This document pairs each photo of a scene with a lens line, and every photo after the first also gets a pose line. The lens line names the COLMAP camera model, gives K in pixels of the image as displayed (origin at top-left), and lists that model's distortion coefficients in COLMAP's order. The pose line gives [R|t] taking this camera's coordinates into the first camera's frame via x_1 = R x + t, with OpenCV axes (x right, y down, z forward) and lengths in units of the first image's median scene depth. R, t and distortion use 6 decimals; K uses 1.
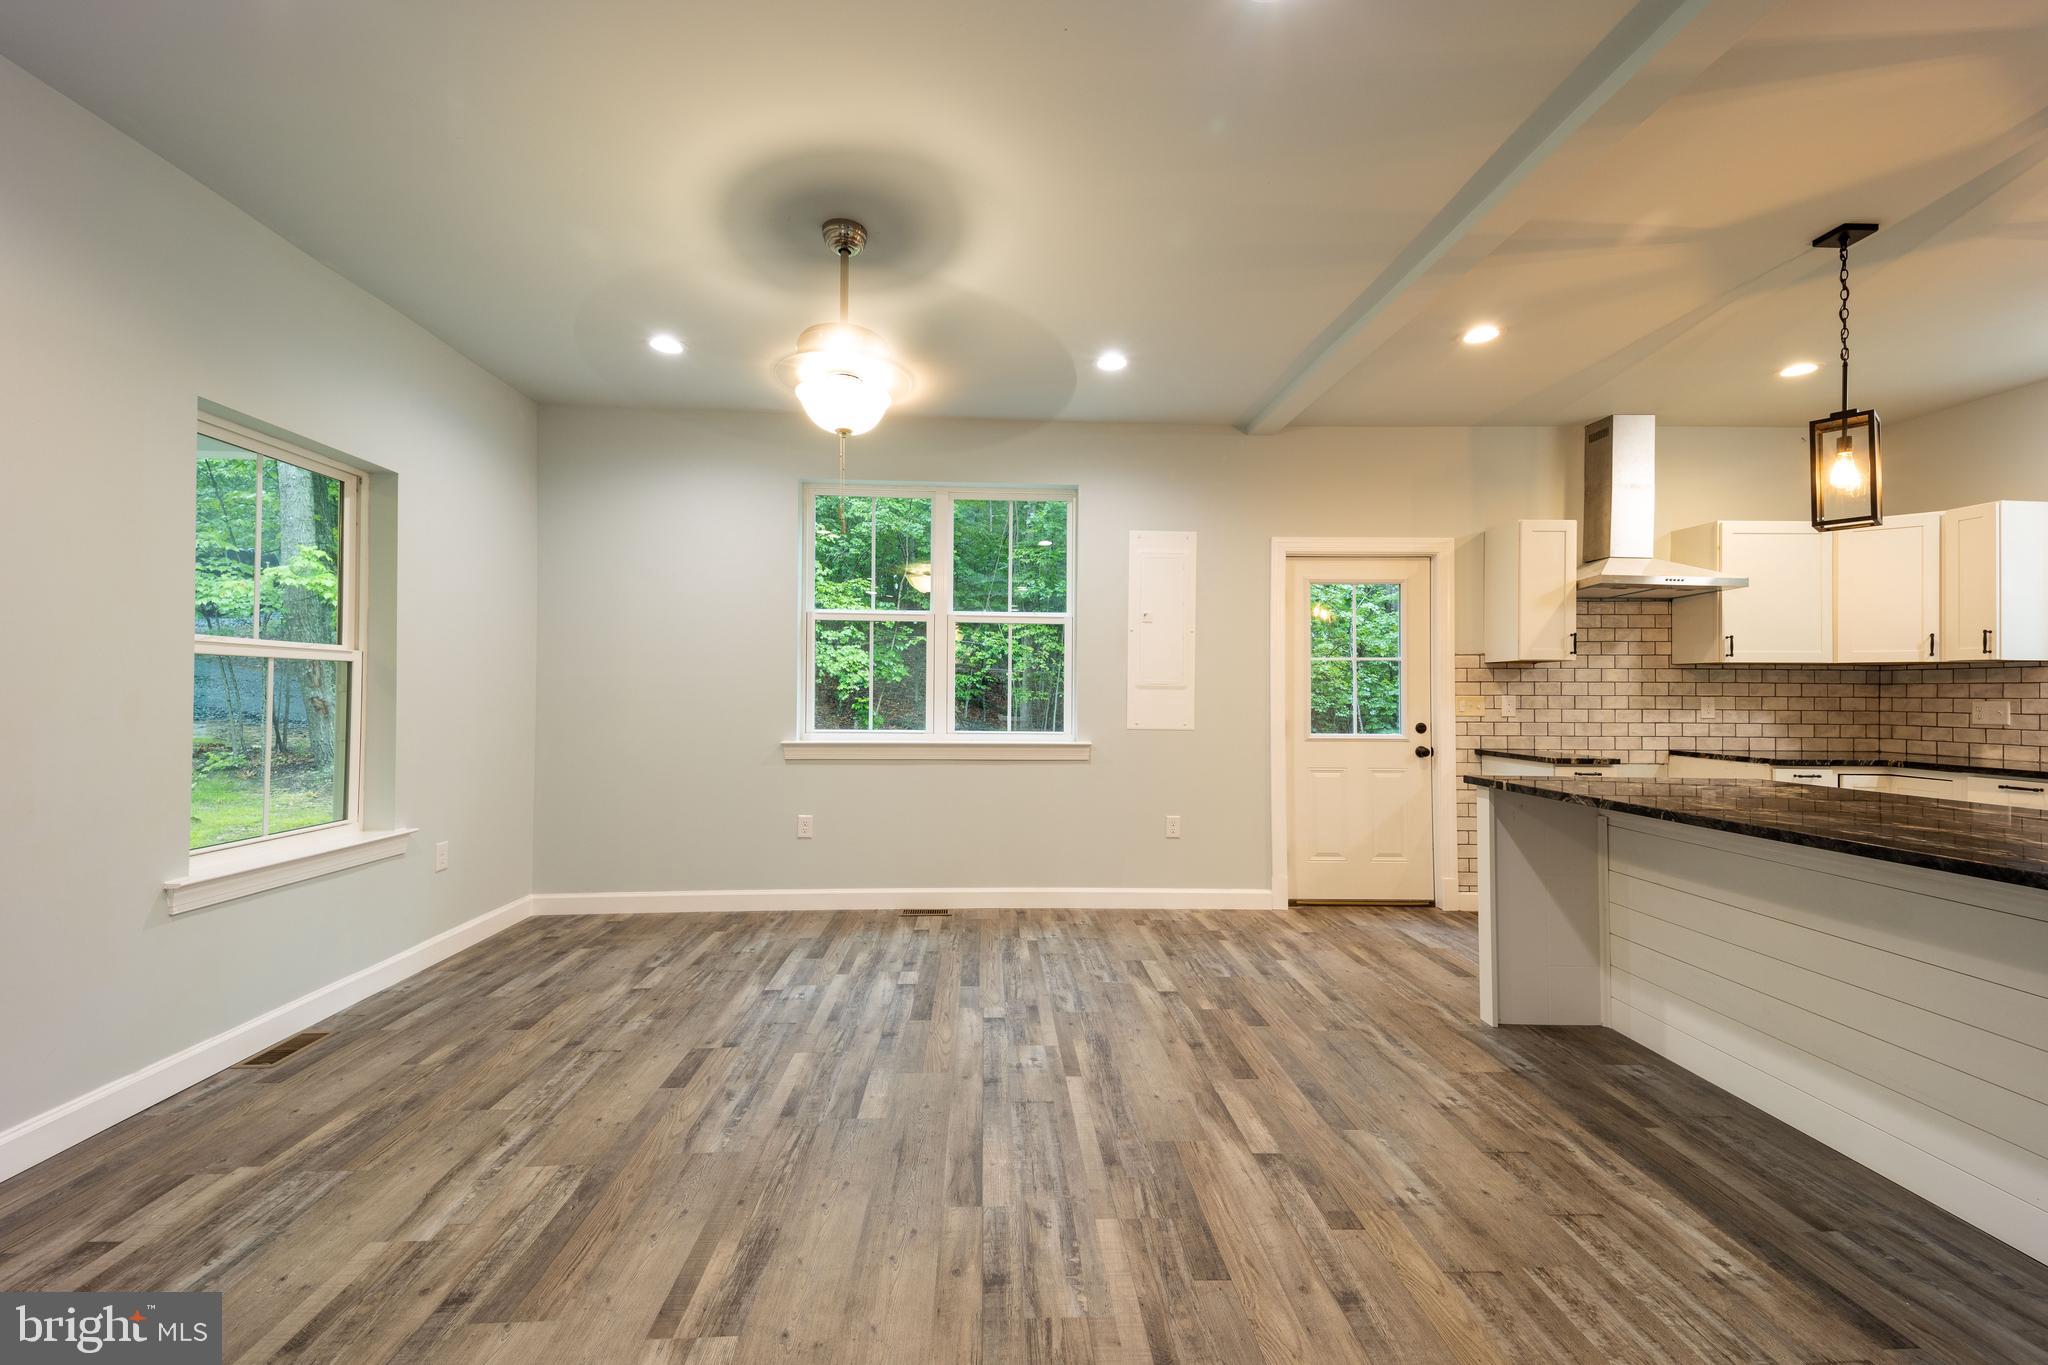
lens RADIAL K [[812.5, 0, 1021.0], [0, 812.5, 682.6], [0, 0, 1]] dist [0.086800, -0.041326]
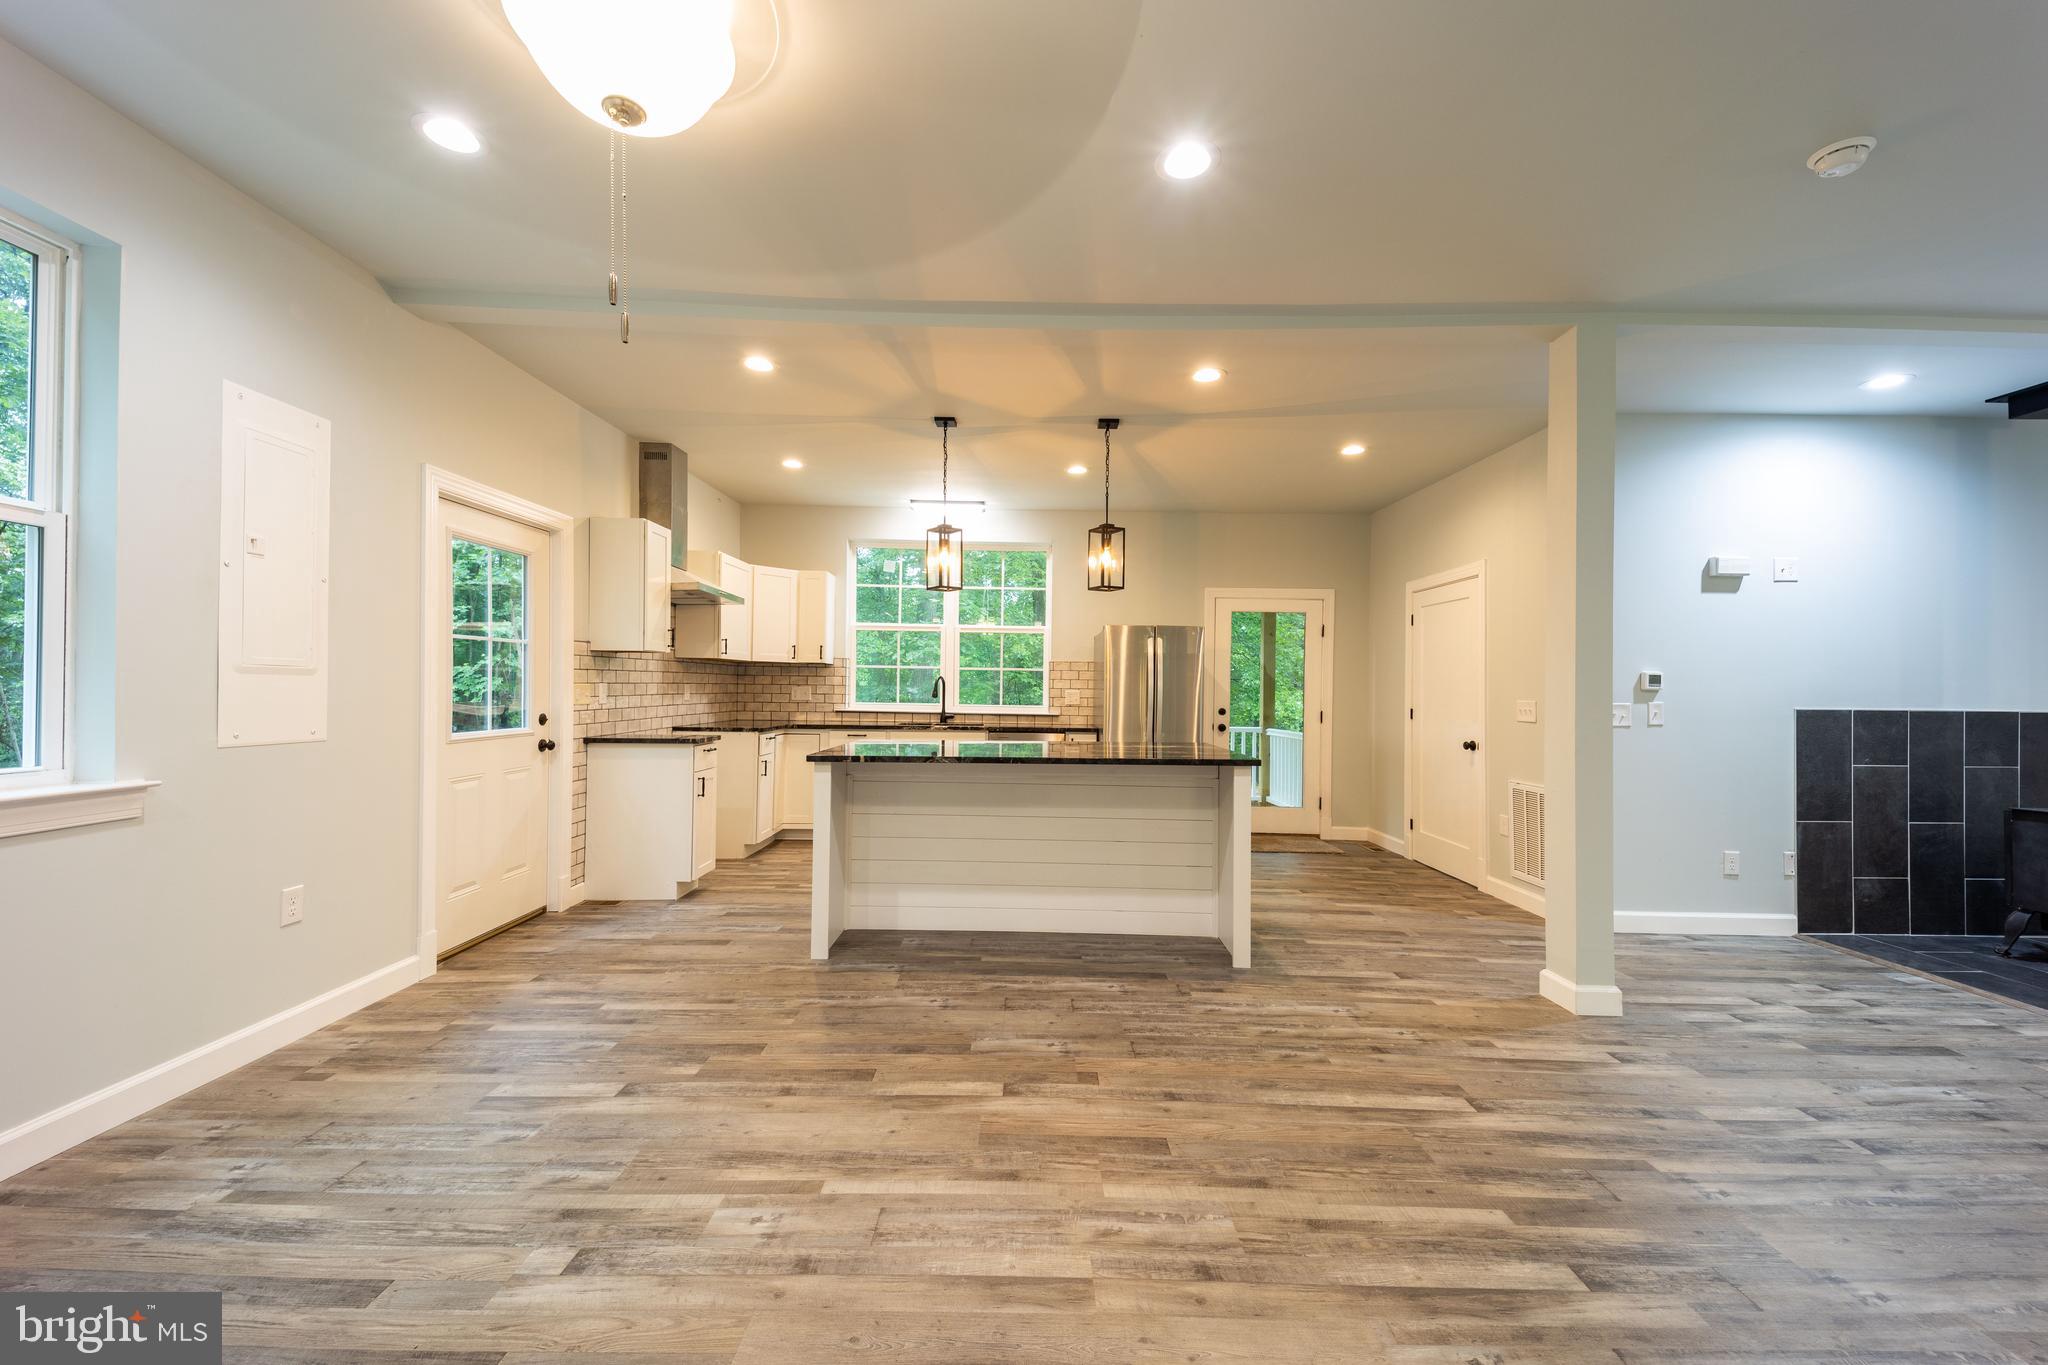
lens RADIAL K [[788.8, 0, 1021.5], [0, 788.8, 681.7], [0, 0, 1]] dist [0.078791, -0.036295]
pose [[0.046250, 0.000298, 0.998930, -0.404961], [-0.024714, 0.999694, 0.000846, 0.000156], [-0.998624, -0.024727, 0.046243, 0.469169]]
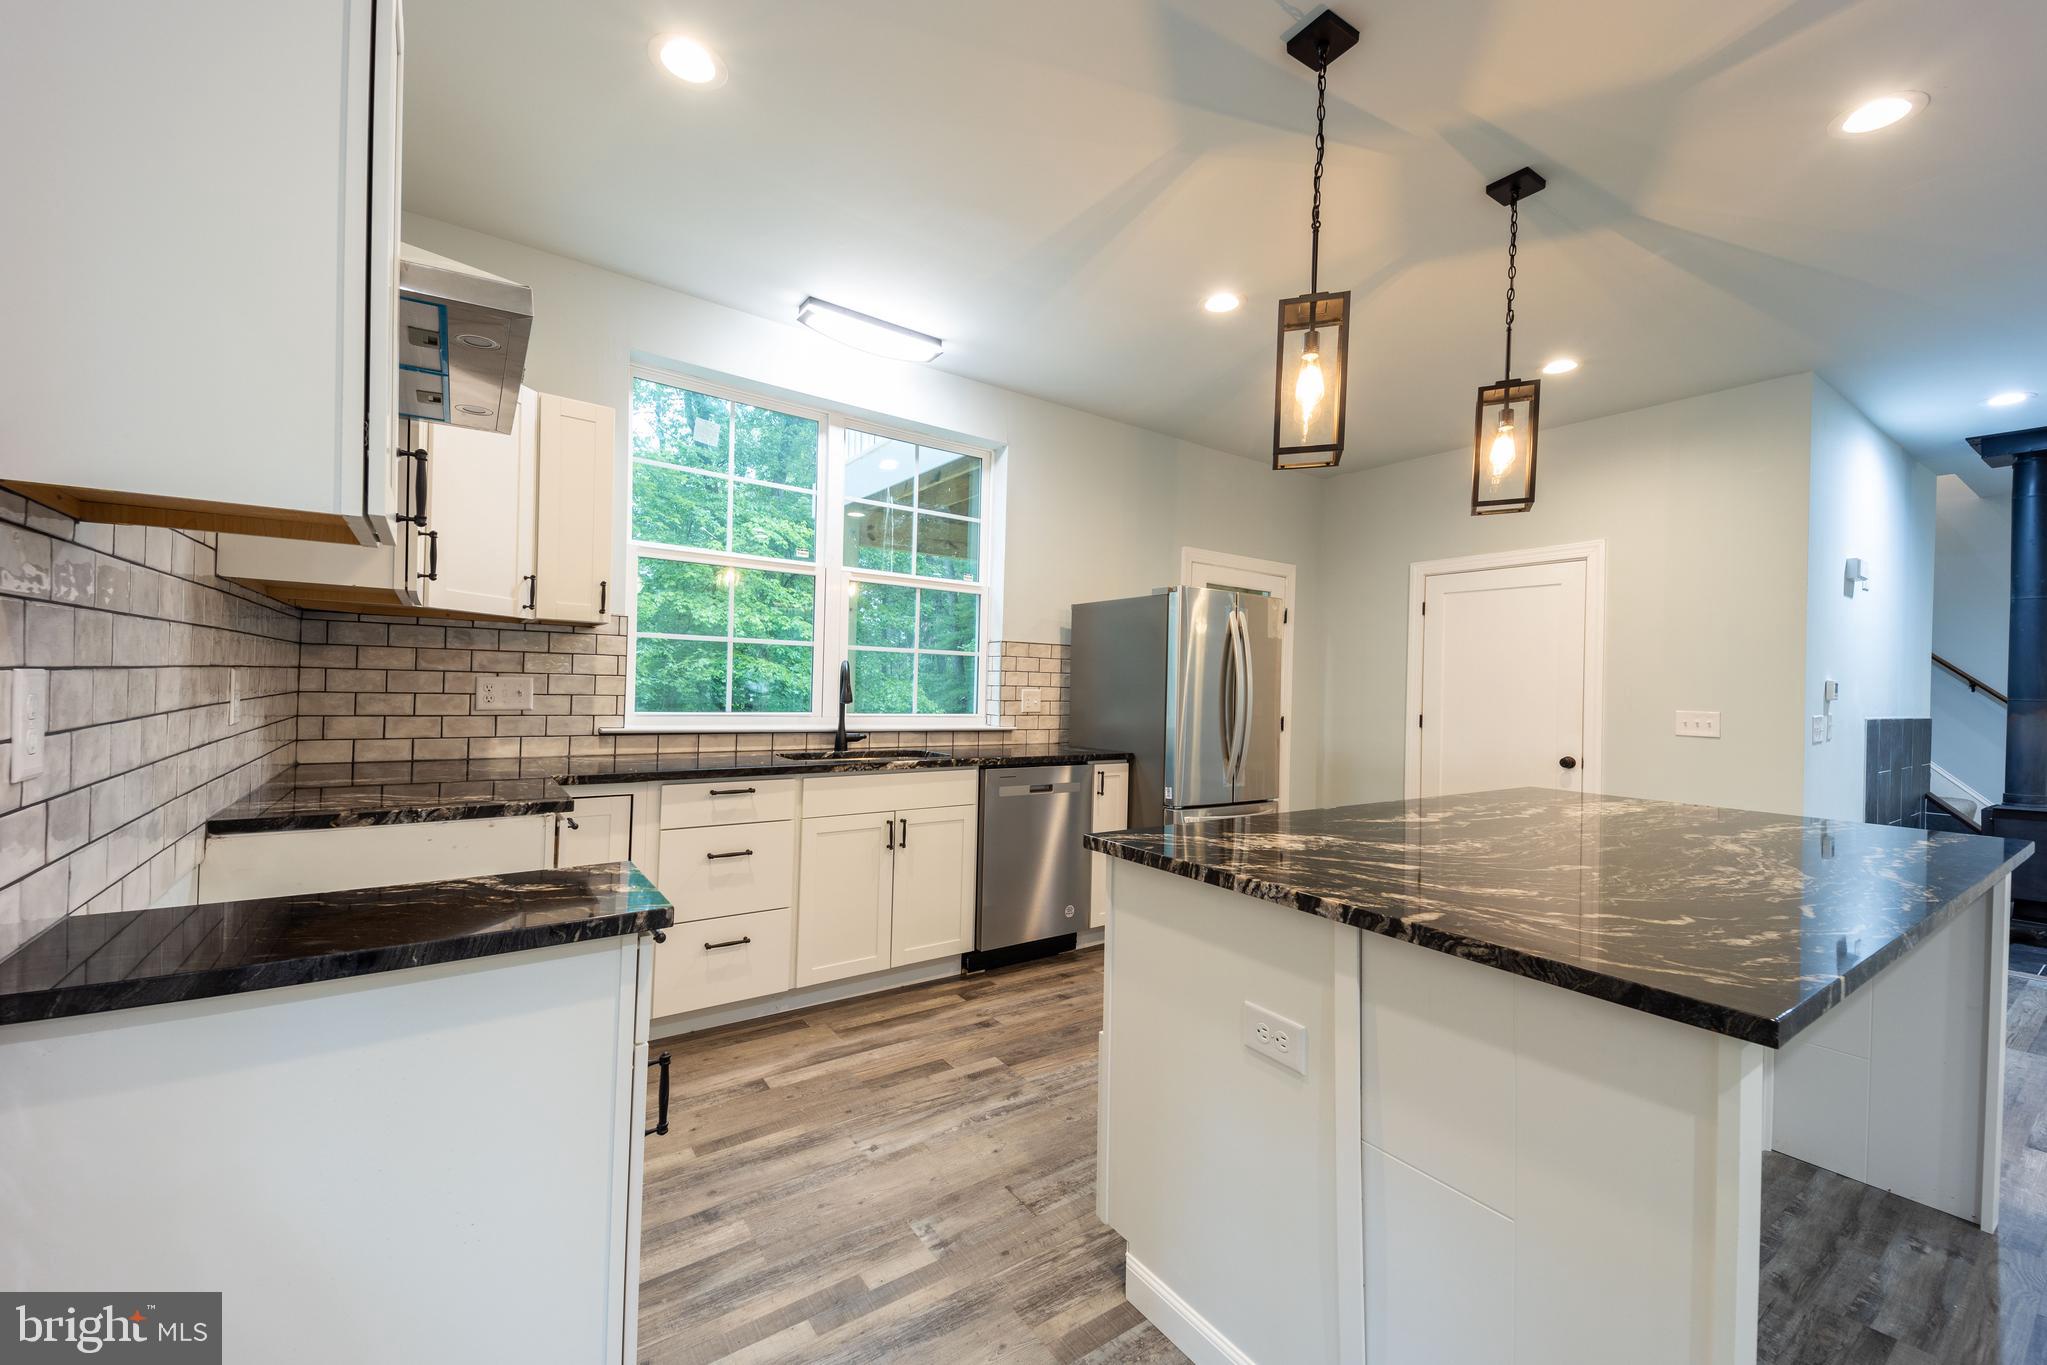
lens RADIAL K [[806.0, 0, 1021.2], [0, 806.0, 682.3], [0, 0, 1]] dist [0.083258, -0.038442]
pose [[-0.541262, -0.019653, 0.840624, 0.317686], [-0.040555, 0.999174, -0.002753, 0.010609], [-0.839875, -0.035582, -0.541612, 0.975218]]
